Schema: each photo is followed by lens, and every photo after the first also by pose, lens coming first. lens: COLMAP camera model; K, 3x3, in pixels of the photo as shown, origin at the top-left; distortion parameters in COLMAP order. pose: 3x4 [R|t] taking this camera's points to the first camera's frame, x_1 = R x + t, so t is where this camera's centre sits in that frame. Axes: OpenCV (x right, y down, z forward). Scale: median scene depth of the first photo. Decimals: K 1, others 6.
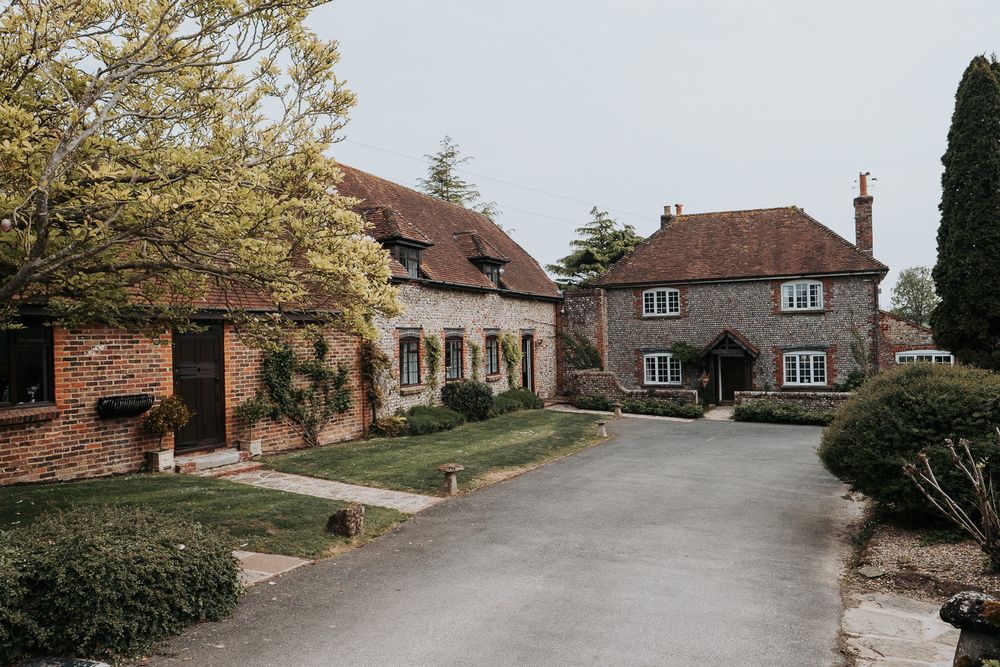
lens RADIAL K [[702.5, 0, 500.0], [0, 702.5, 333.5], [0, 0, 1]] dist [-0.008883, -0.000482]
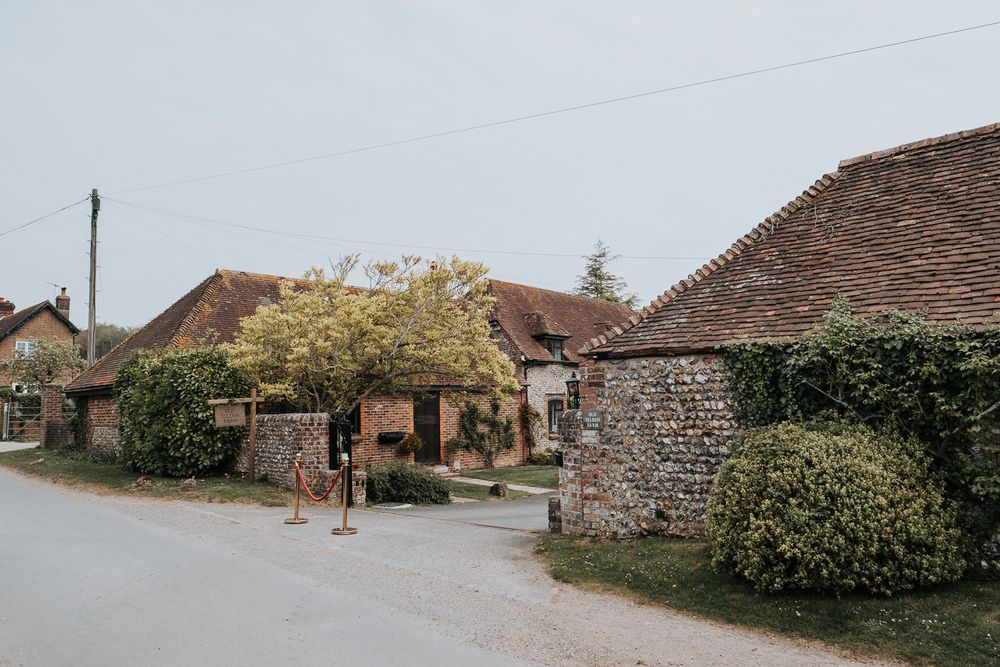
lens RADIAL K [[702.5, 0, 500.0], [0, 702.5, 333.5], [0, 0, 1]] dist [-0.008883, -0.000482]
pose [[0.962646, -0.030396, -0.269053, 0.200075], [0.006053, 0.995846, -0.090849, -0.001031], [0.270697, 0.085827, 0.958831, -0.574258]]
